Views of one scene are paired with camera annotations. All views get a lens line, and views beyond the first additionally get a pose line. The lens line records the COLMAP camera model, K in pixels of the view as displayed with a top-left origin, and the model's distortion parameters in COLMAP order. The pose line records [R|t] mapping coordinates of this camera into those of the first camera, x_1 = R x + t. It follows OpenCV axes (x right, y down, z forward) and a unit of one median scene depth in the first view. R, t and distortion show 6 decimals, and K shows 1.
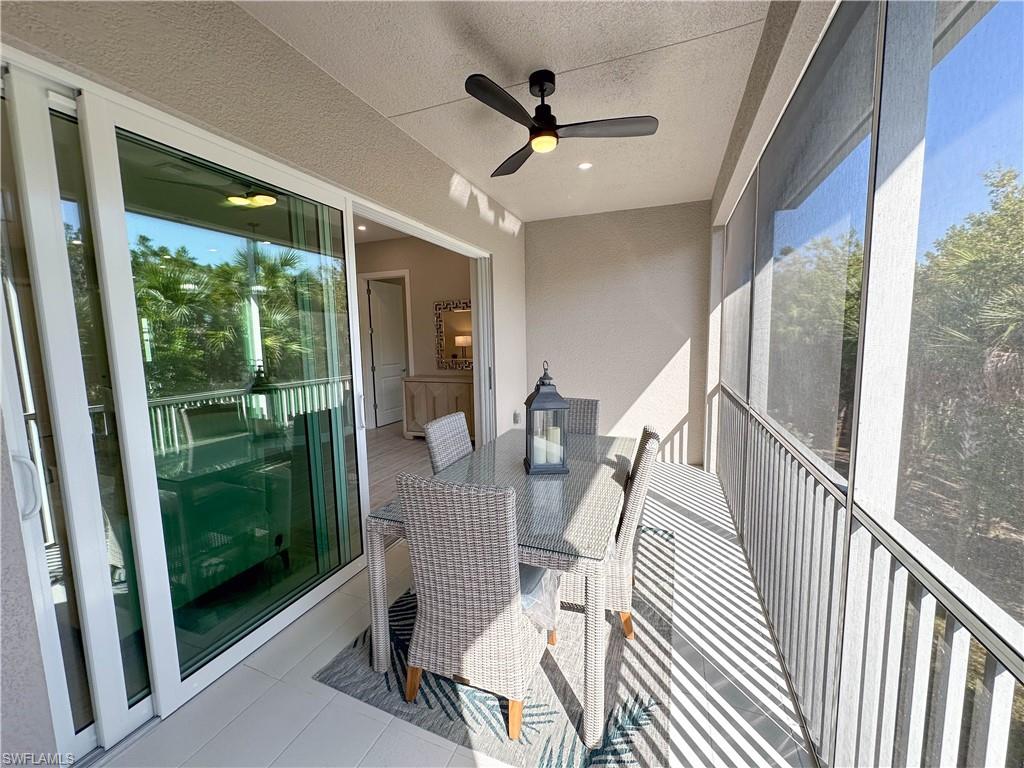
lens RADIAL K [[409.6, 0, 510.3], [0, 409.6, 381.7], [0, 0, 1]] dist [-0.001458, 0.000119]
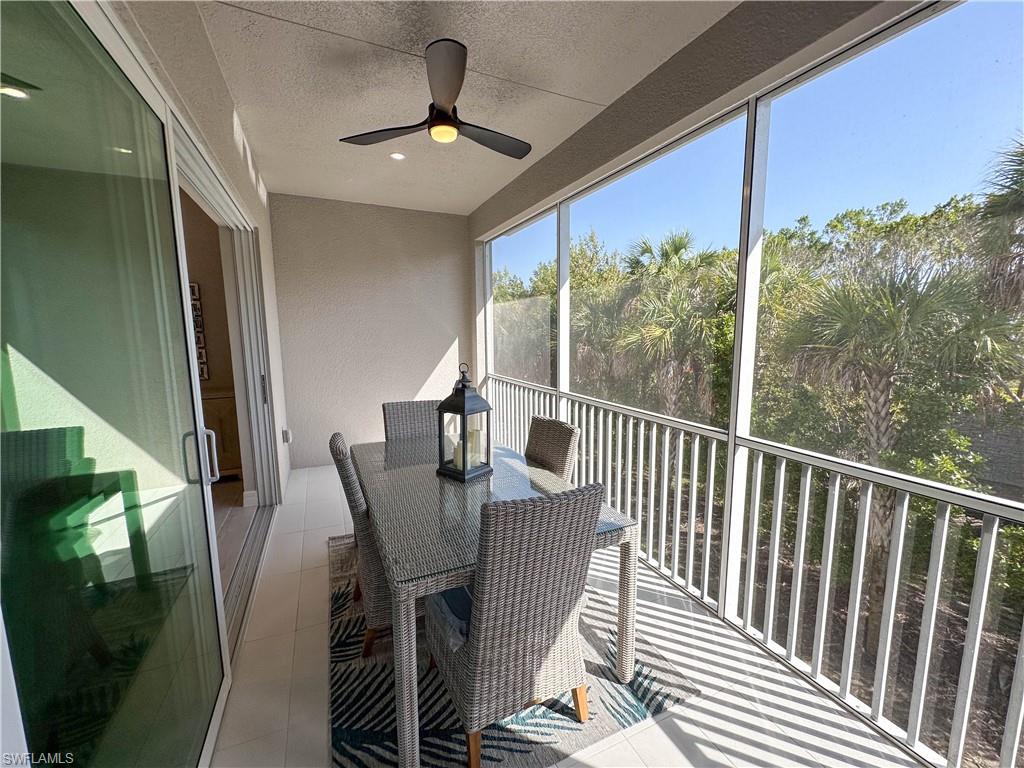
lens RADIAL K [[409.6, 0, 510.3], [0, 409.6, 381.7], [0, 0, 1]] dist [-0.001458, 0.000119]
pose [[0.693774, -0.078138, 0.715941, -0.734925], [0.074098, 0.996566, 0.036961, -0.045401], [-0.716371, 0.027408, 0.697181, 0.343817]]
